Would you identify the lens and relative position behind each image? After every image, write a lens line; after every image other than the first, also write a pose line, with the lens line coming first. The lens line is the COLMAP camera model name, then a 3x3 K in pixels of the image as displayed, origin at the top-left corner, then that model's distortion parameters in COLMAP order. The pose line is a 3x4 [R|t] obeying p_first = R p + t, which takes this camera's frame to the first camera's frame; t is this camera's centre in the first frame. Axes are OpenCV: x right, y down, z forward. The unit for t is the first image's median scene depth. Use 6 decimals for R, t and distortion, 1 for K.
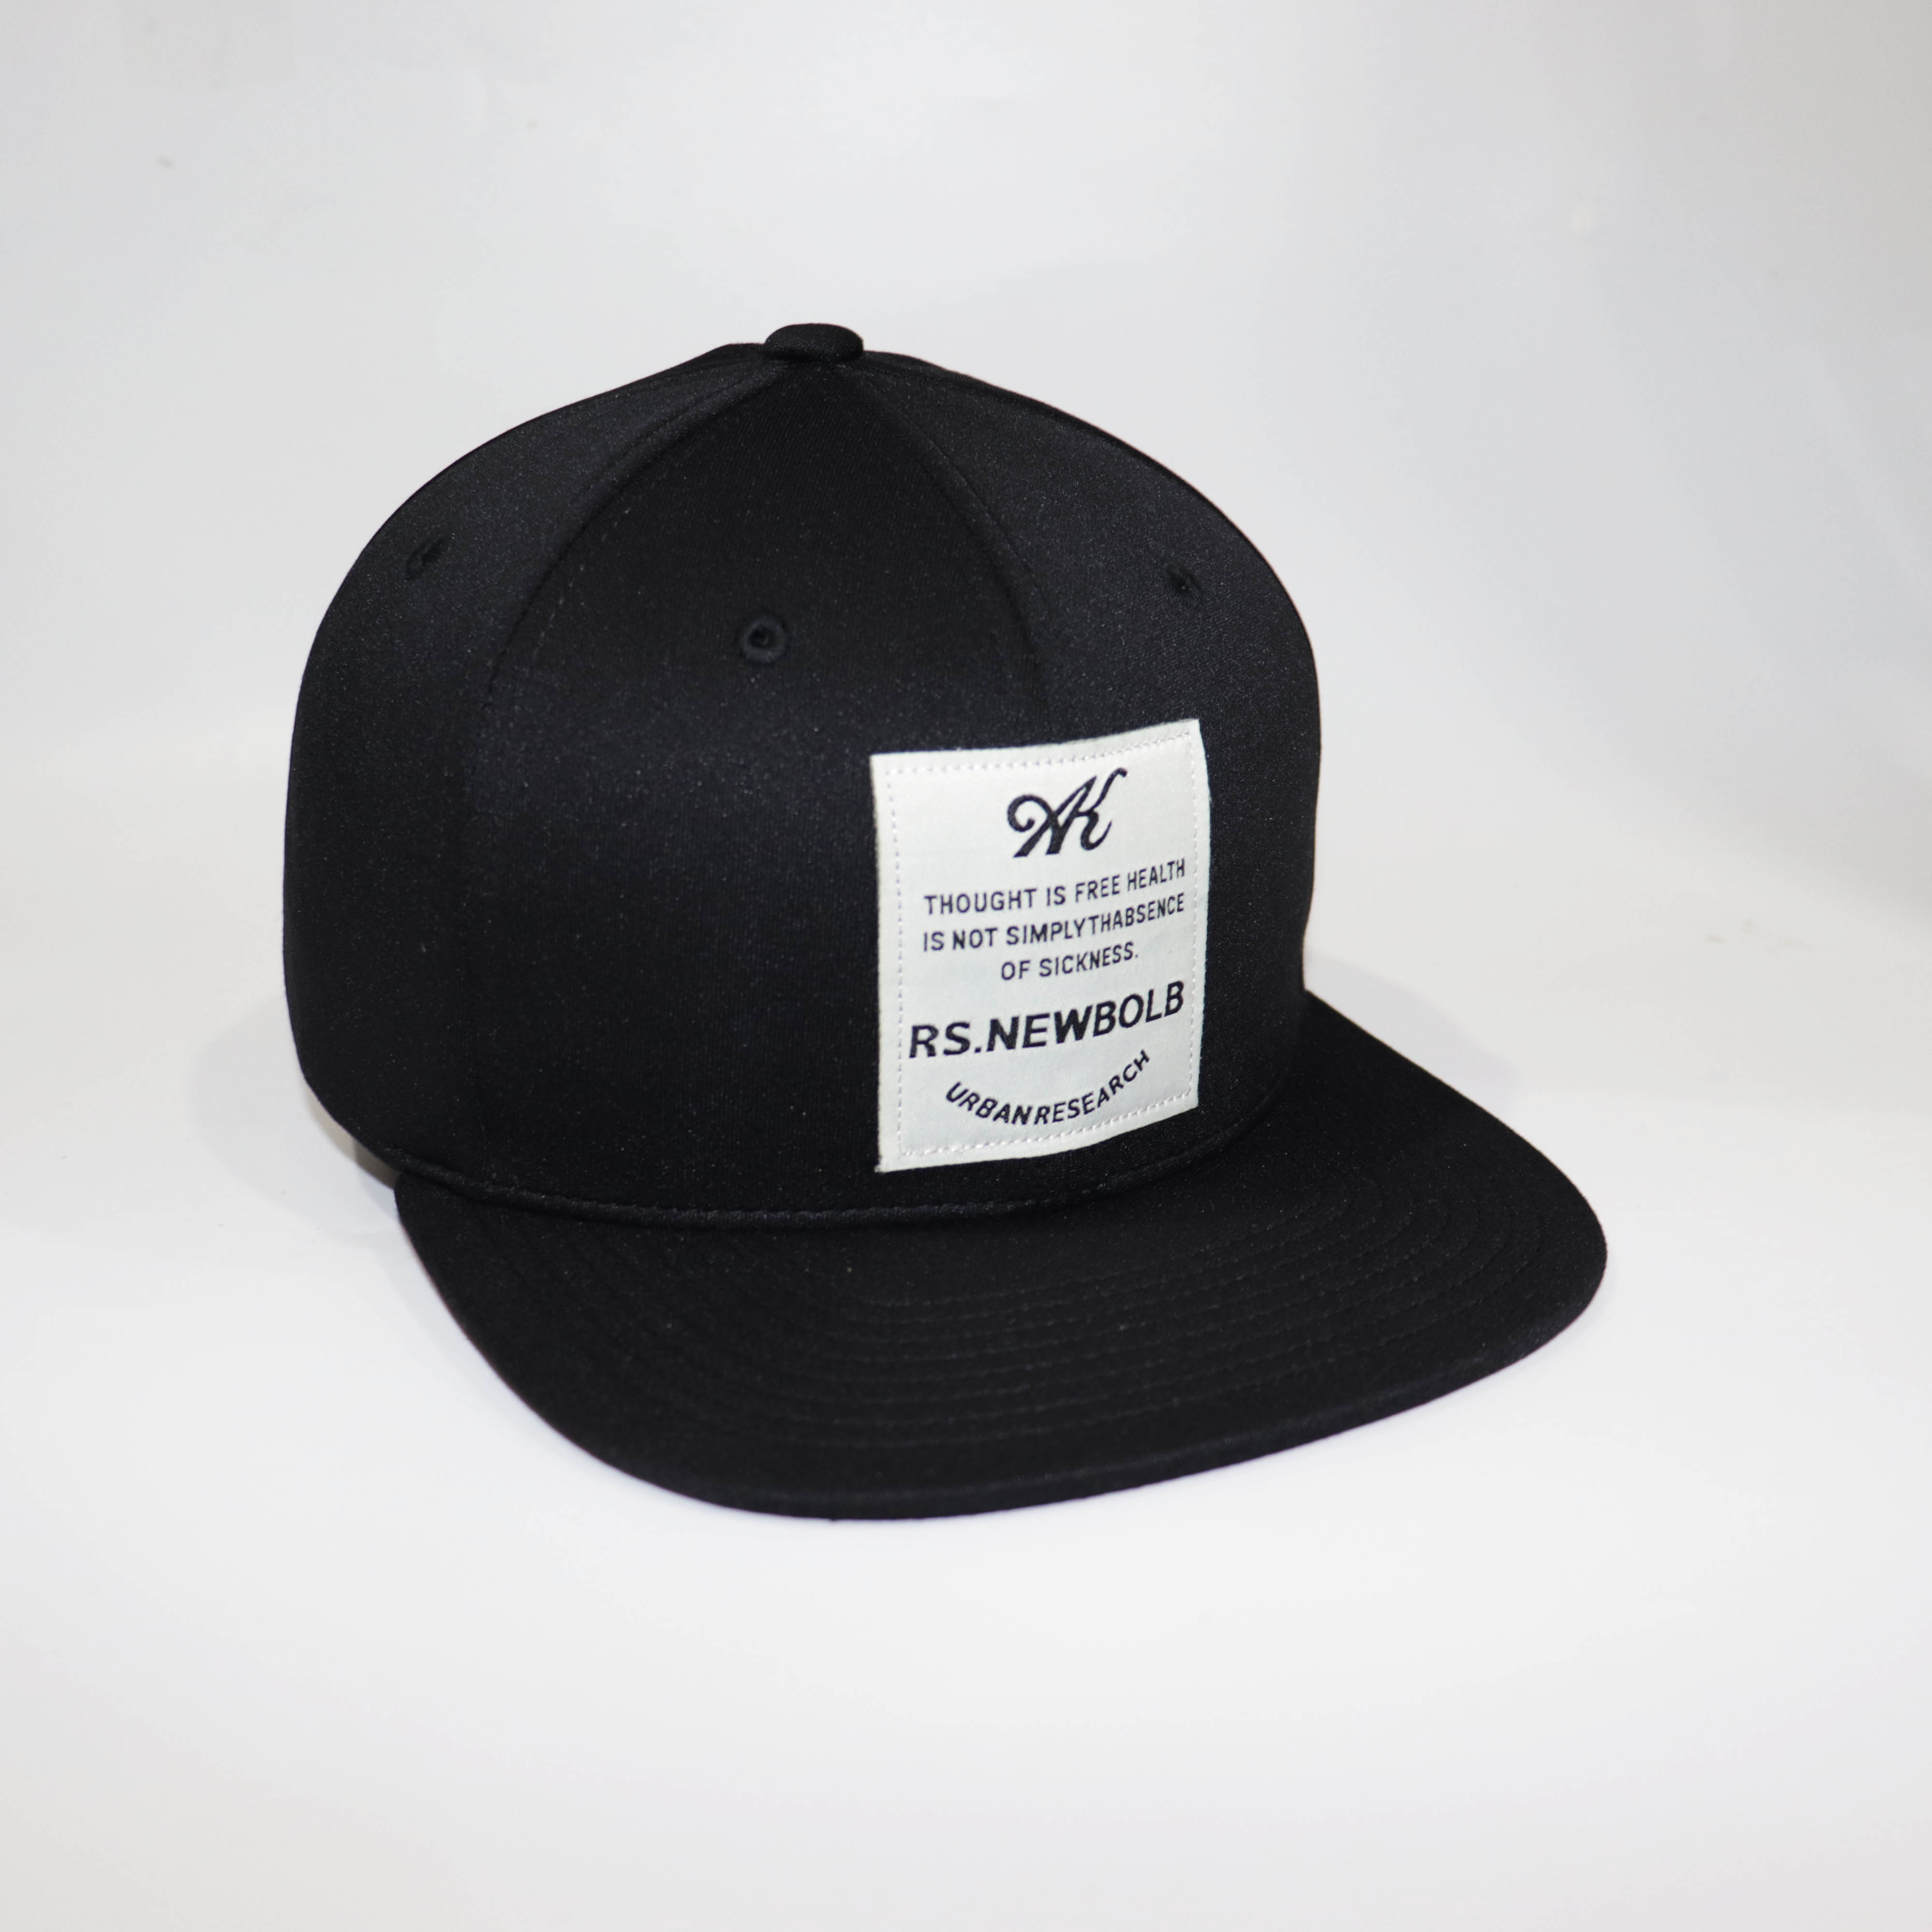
lens RADIAL K [[2335.8, 0, 967.9], [0, 2335.8, 963.5], [0, 0, 1]] dist [-0.102566, 0.000000]
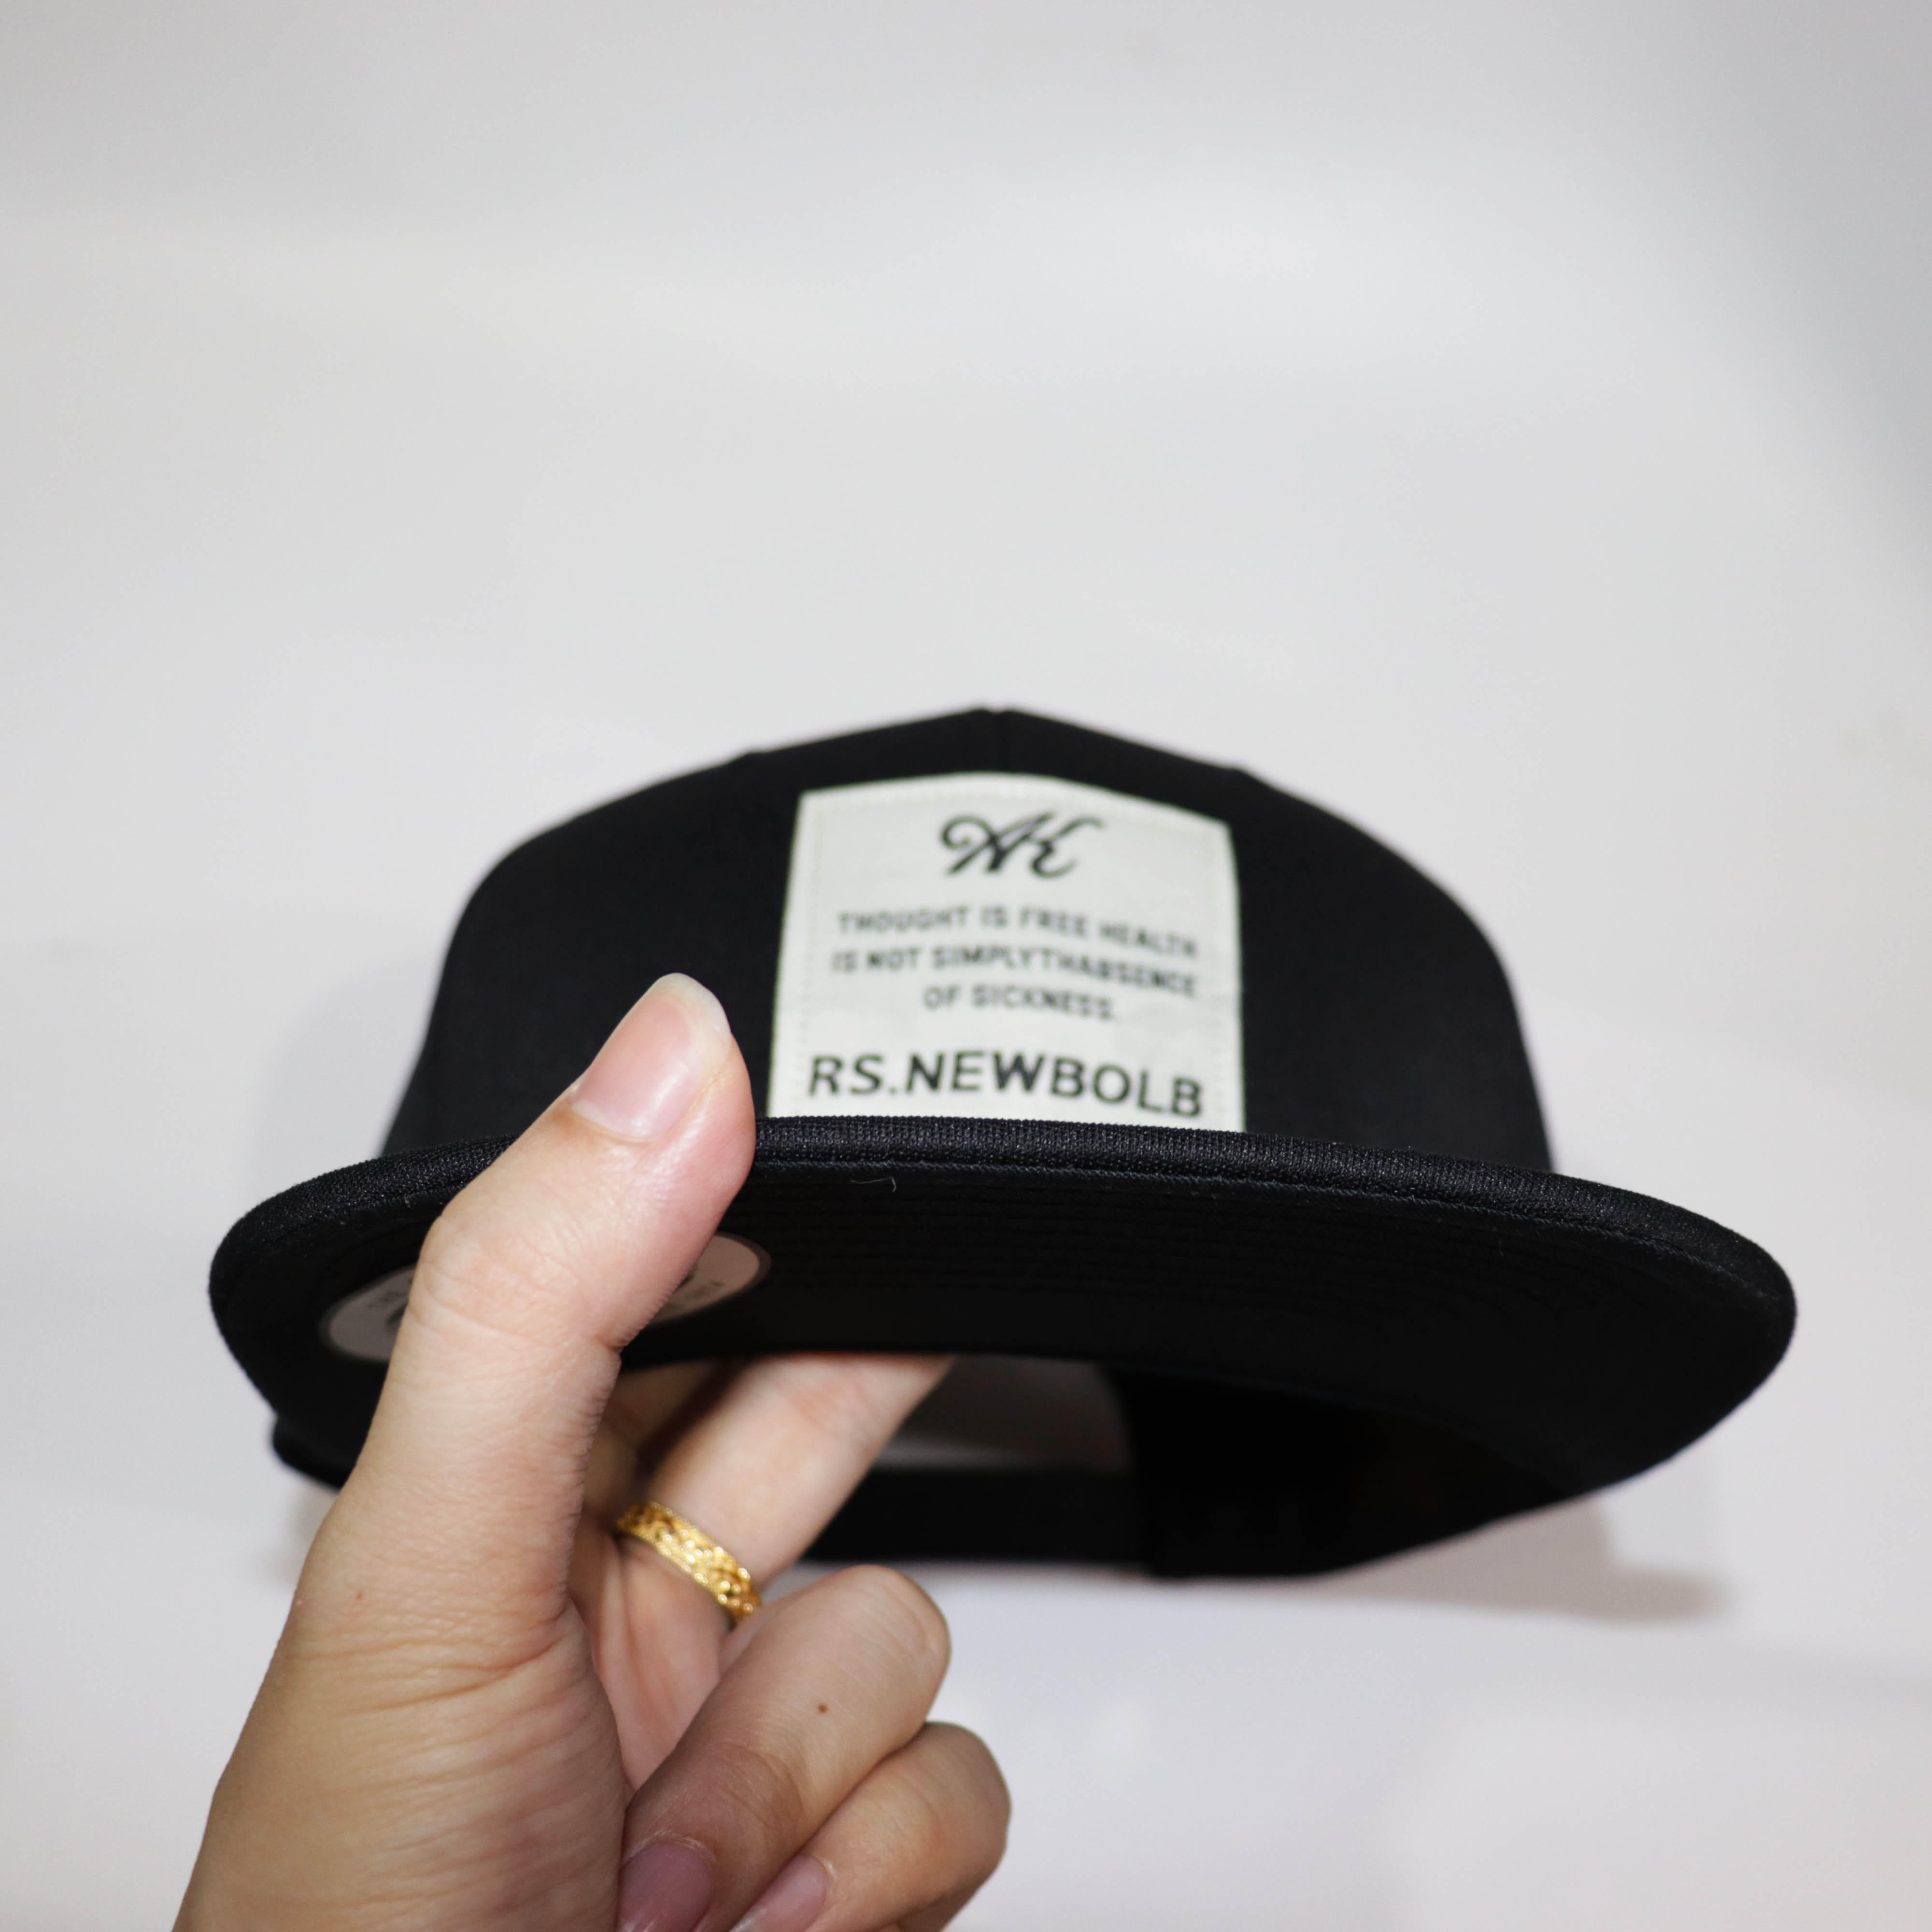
lens RADIAL K [[2335.8, 0, 971.2], [0, 2335.8, 967.3], [0, 0, 1]] dist [-0.102566, 0.000000]
pose [[0.907346, -0.171292, -0.383903, 0.346463], [-0.163880, 0.696844, -0.698249, 0.567228], [0.387125, 0.696468, 0.604207, 0.493830]]
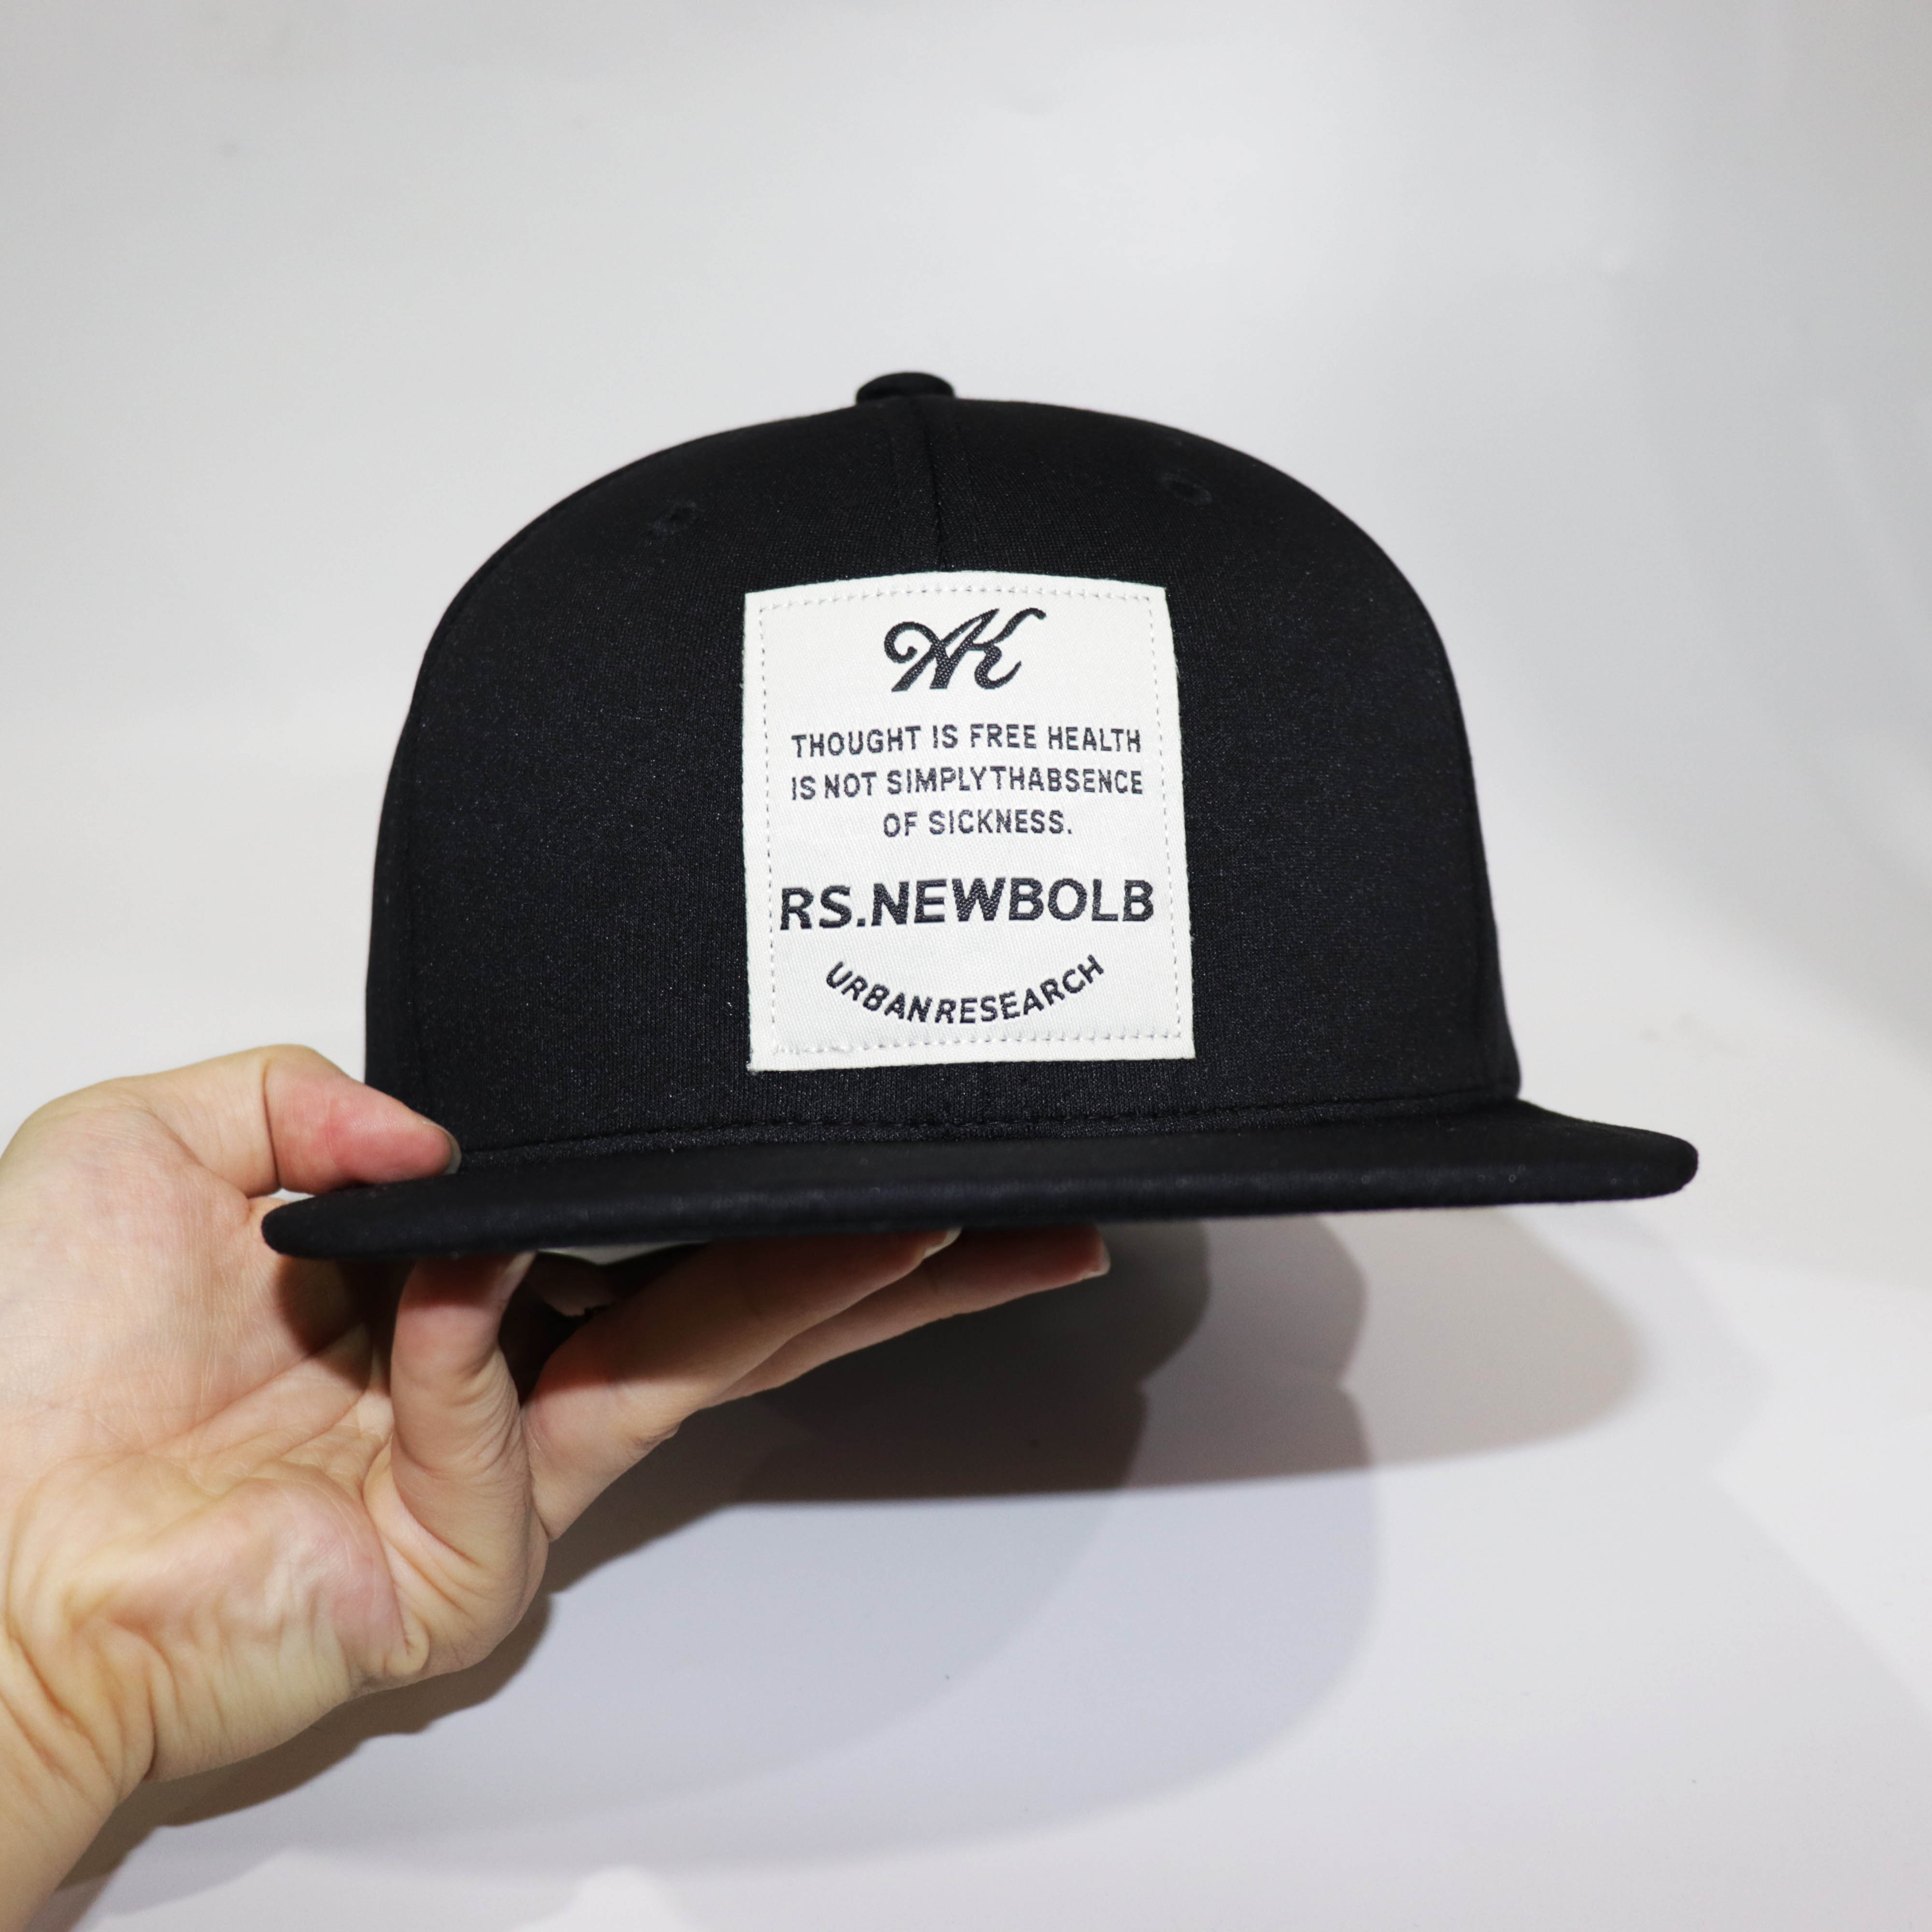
lens RADIAL K [[2335.8, 0, 956.3], [0, 2335.8, 969.2], [0, 0, 1]] dist [-0.102566, 0.000000]
pose [[0.907848, -0.075843, -0.412383, 0.386673], [-0.094083, 0.921581, -0.376612, 0.371032], [0.408608, 0.380704, 0.829520, 0.313758]]
